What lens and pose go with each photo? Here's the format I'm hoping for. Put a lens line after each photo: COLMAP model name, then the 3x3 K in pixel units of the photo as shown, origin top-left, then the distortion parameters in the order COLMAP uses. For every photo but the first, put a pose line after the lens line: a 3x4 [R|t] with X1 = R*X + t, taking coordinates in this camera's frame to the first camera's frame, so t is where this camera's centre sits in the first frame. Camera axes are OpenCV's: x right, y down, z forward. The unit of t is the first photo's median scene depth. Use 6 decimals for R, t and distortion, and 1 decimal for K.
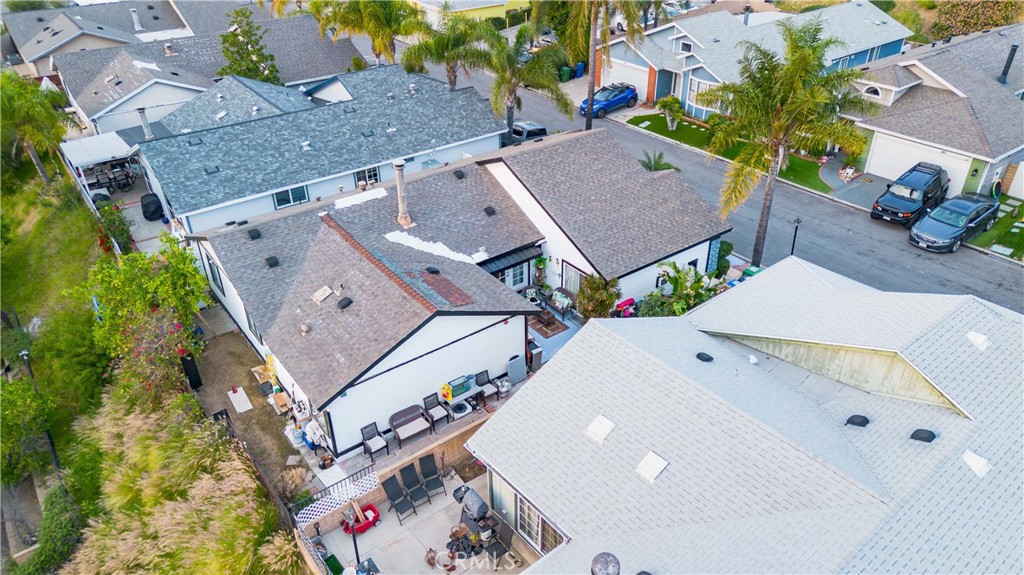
lens RADIAL K [[720.8, 0, 513.0], [0, 720.8, 288.5], [0, 0, 1]] dist [0.058064, -0.012539]
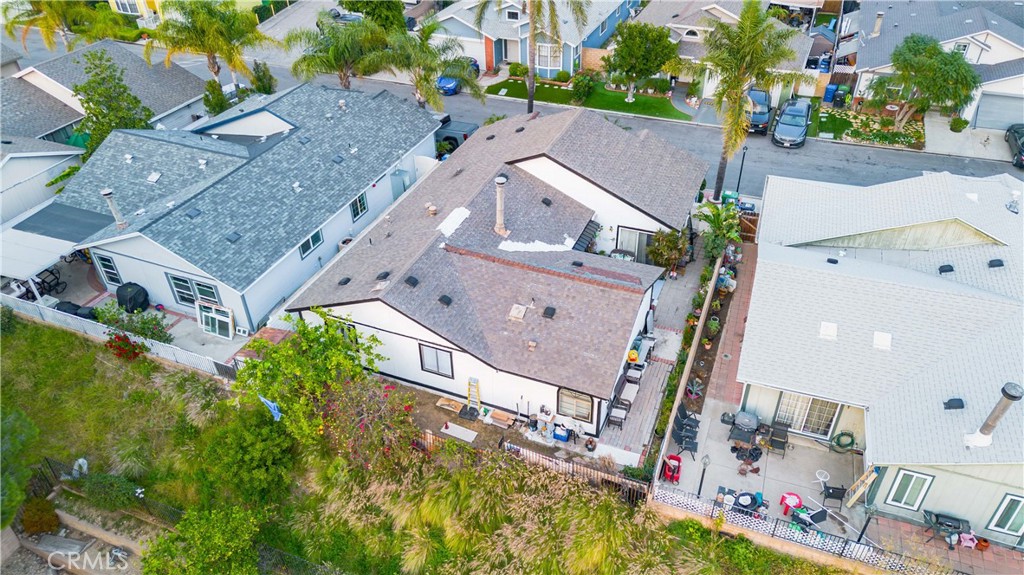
lens RADIAL K [[720.8, 0, 514.5], [0, 720.8, 289.3], [0, 0, 1]] dist [0.058064, -0.012539]
pose [[0.858643, -0.307667, 0.409968, -0.530624], [0.276370, 0.951490, 0.135227, -0.131930], [-0.431685, -0.002809, 0.902020, 0.003866]]
